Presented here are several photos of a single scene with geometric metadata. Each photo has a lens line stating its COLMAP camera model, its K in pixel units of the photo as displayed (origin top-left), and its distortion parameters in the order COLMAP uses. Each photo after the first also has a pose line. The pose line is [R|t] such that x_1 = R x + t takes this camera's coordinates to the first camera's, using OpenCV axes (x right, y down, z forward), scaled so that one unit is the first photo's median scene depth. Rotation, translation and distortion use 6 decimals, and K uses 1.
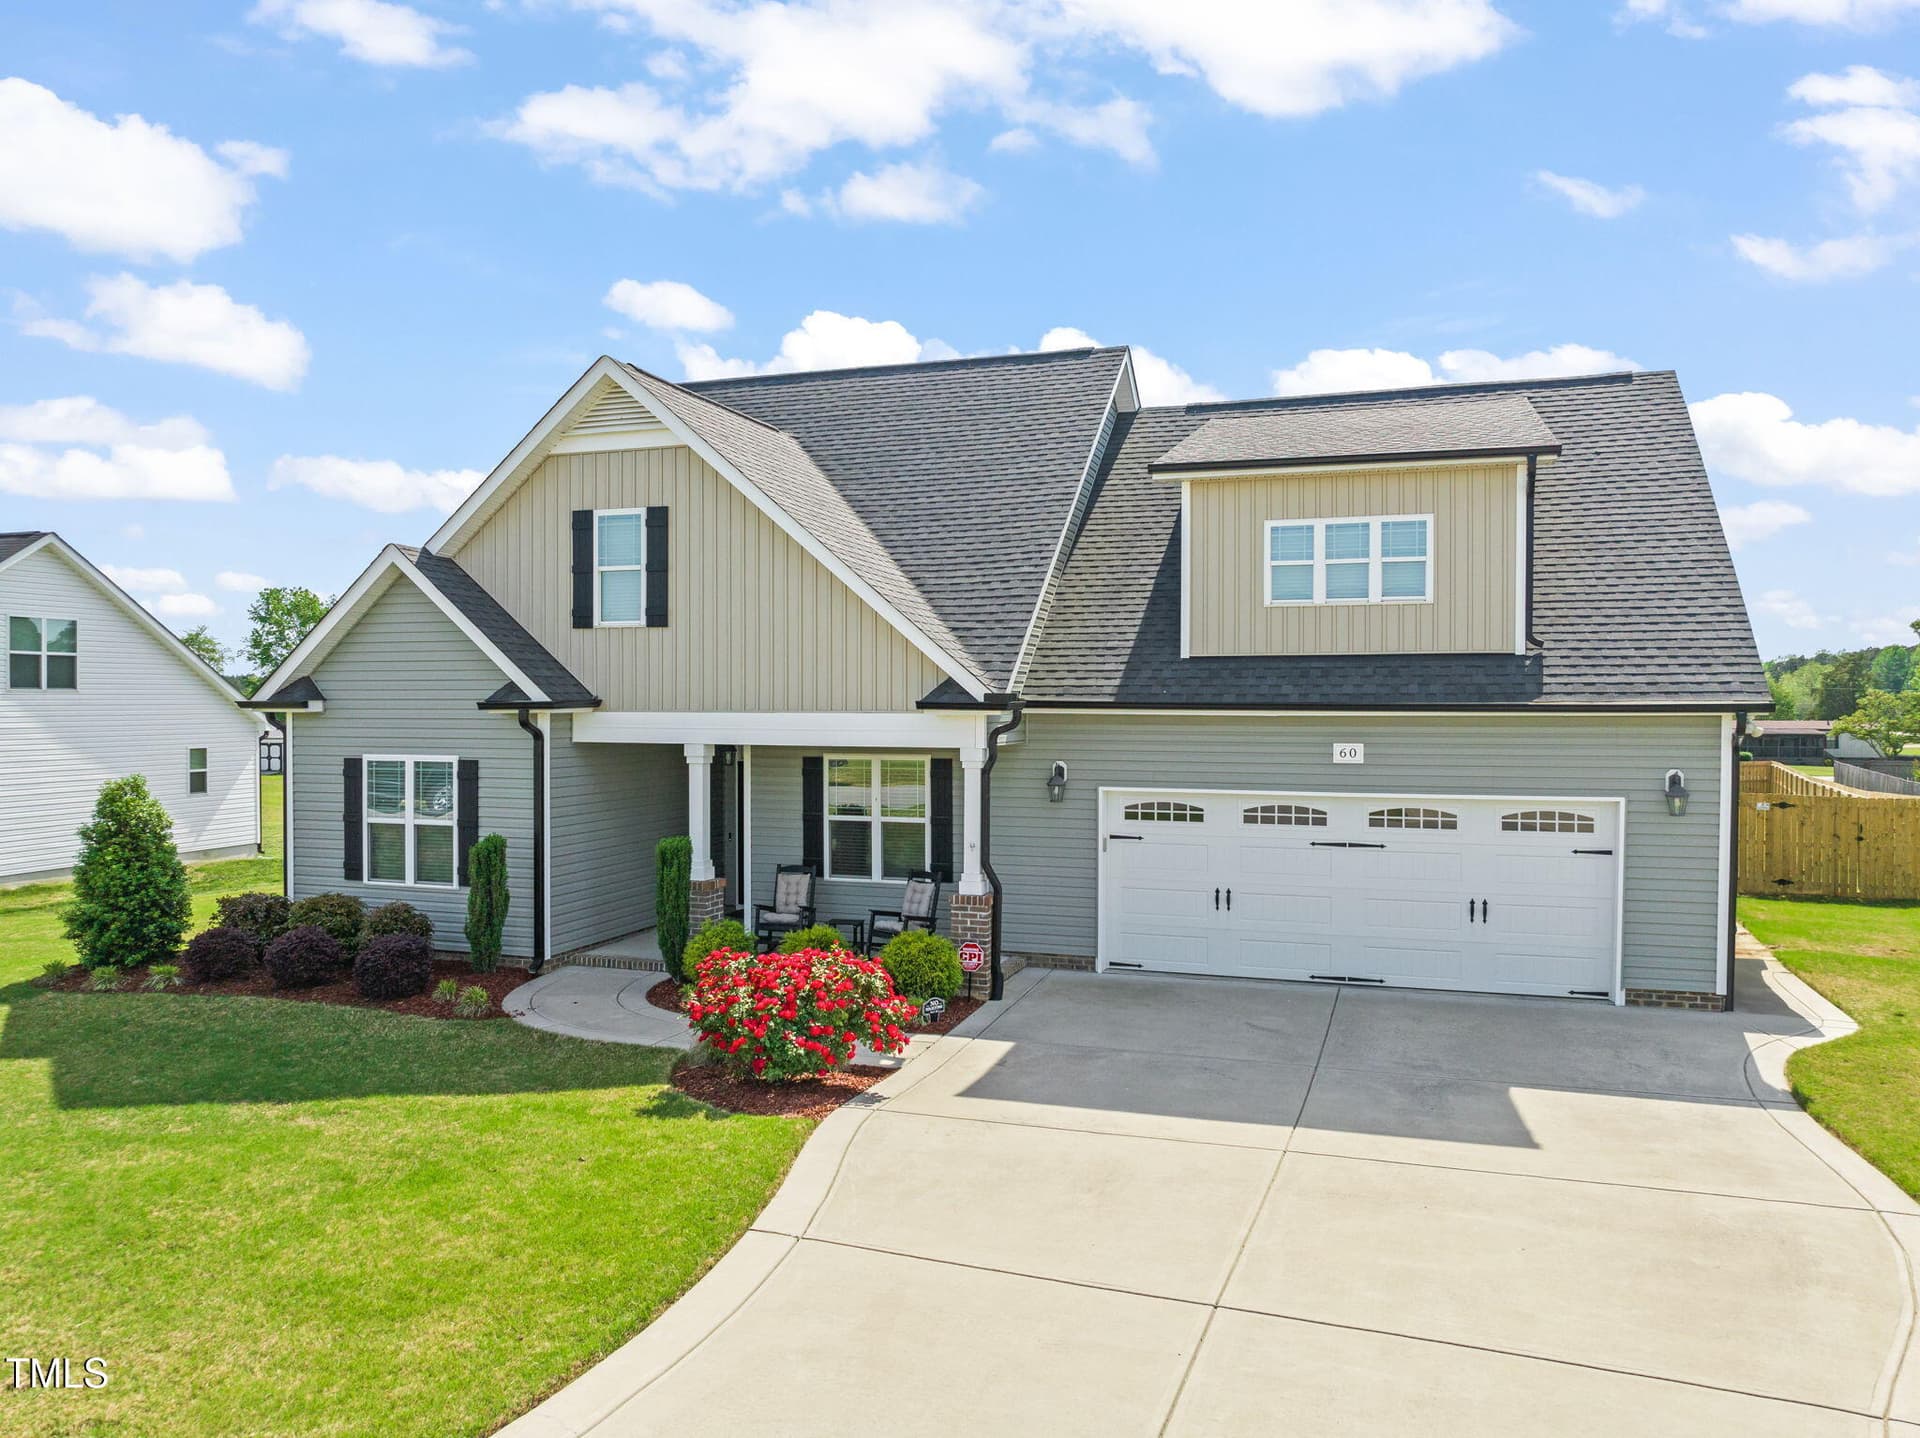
lens RADIAL K [[1392.1, 0, 960.0], [0, 1392.1, 719.0], [0, 0, 1]] dist [0.001366, -0.096530]
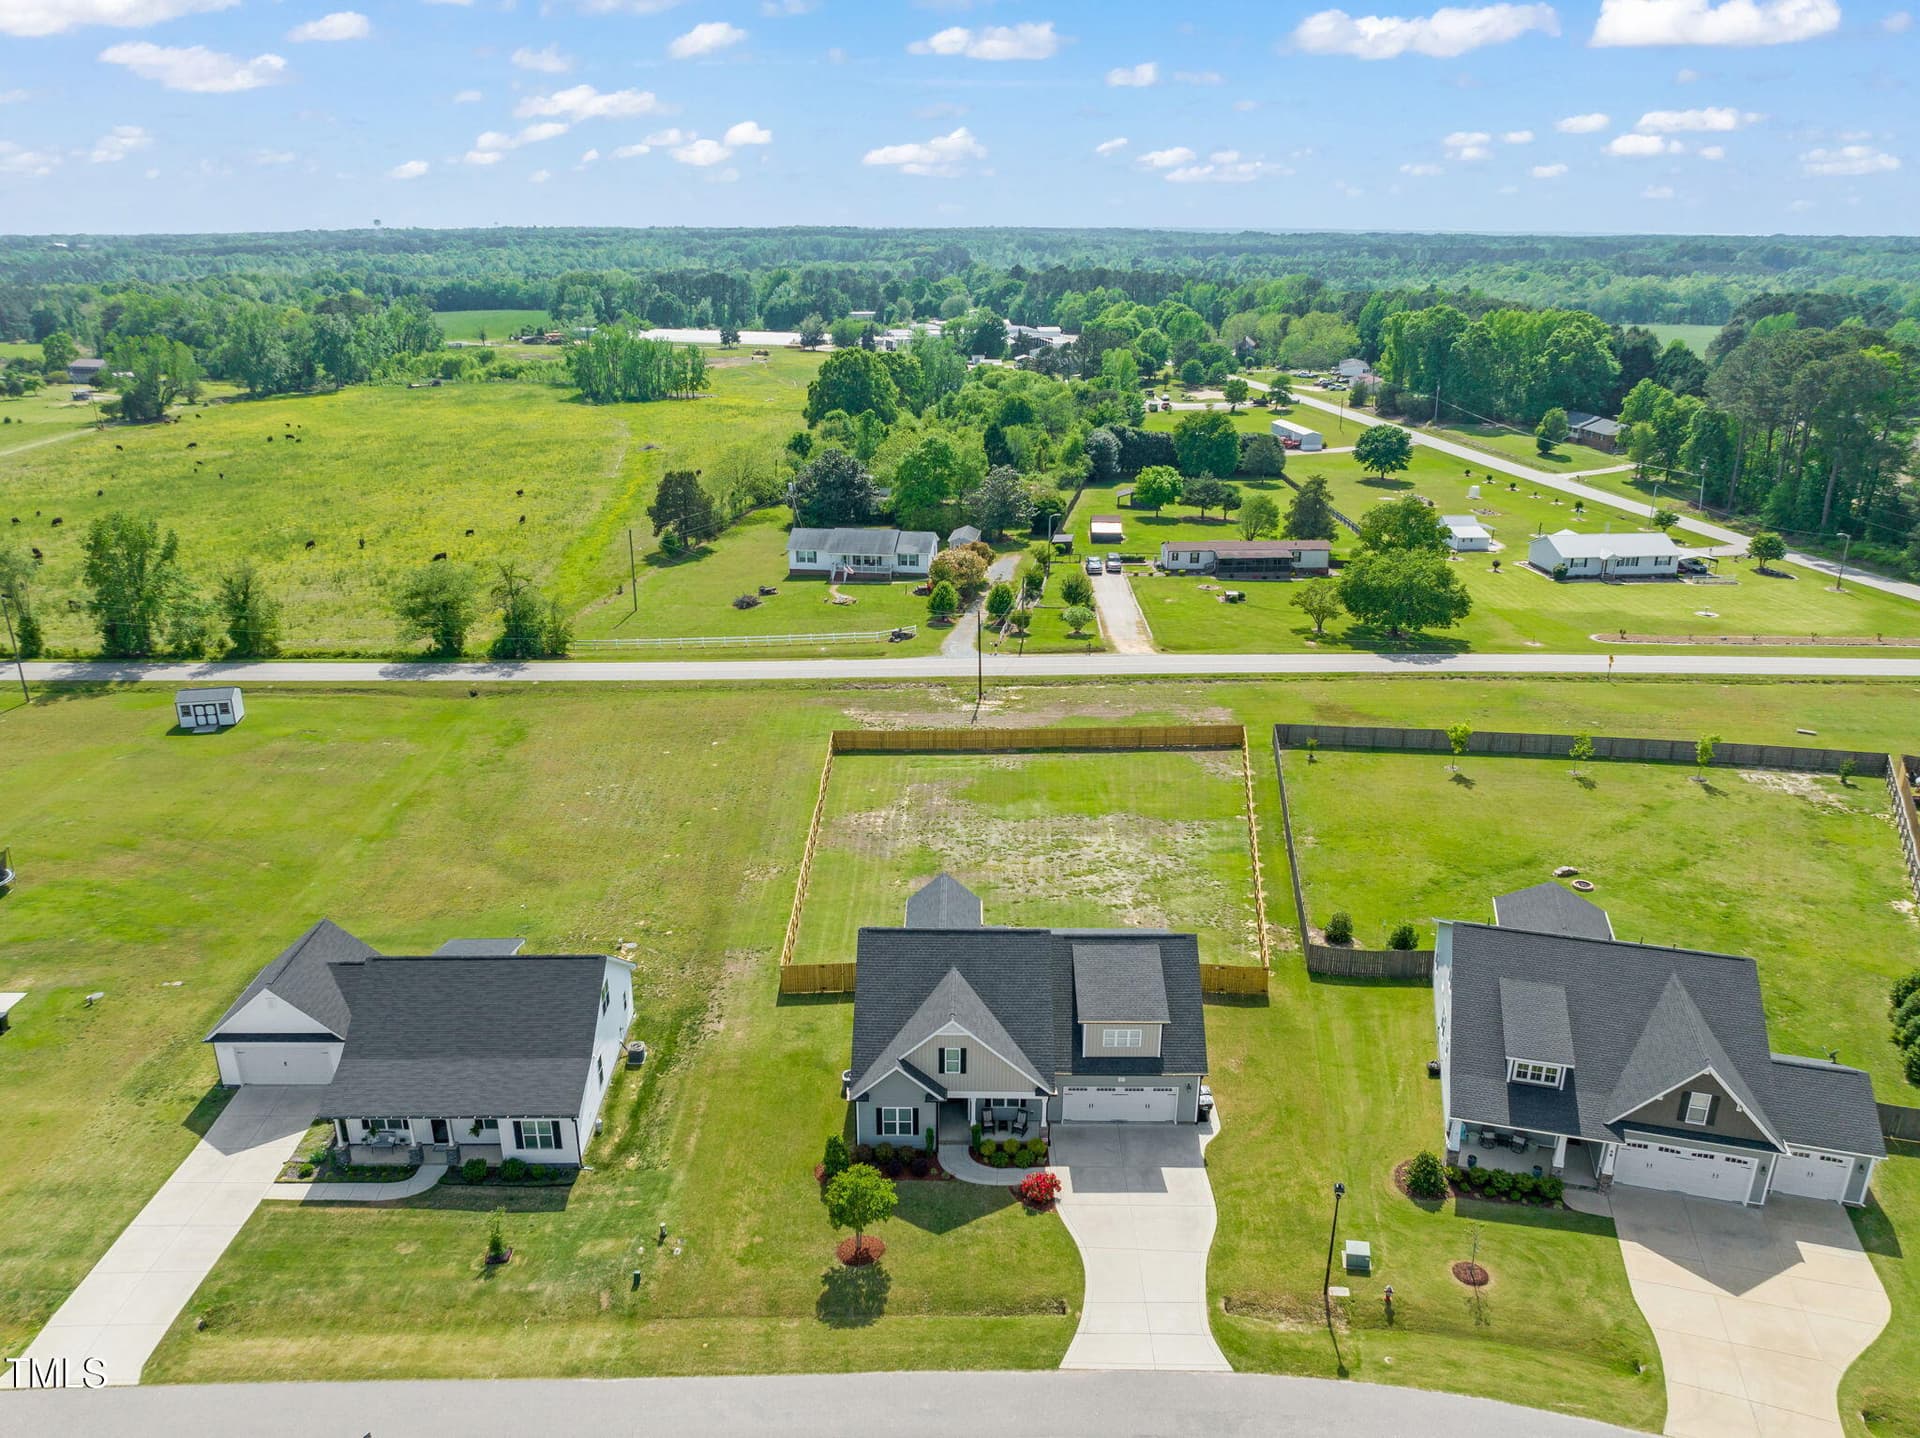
lens RADIAL K [[1360.7, 0, 960.0], [0, 1360.7, 719.0], [0, 0, 1]] dist [-0.034464, -0.000004]
pose [[0.948460, -0.112014, 0.296439, -1.250202], [0.008692, 0.944288, 0.329005, -2.283561], [-0.316777, -0.309472, 0.896593, -2.164752]]
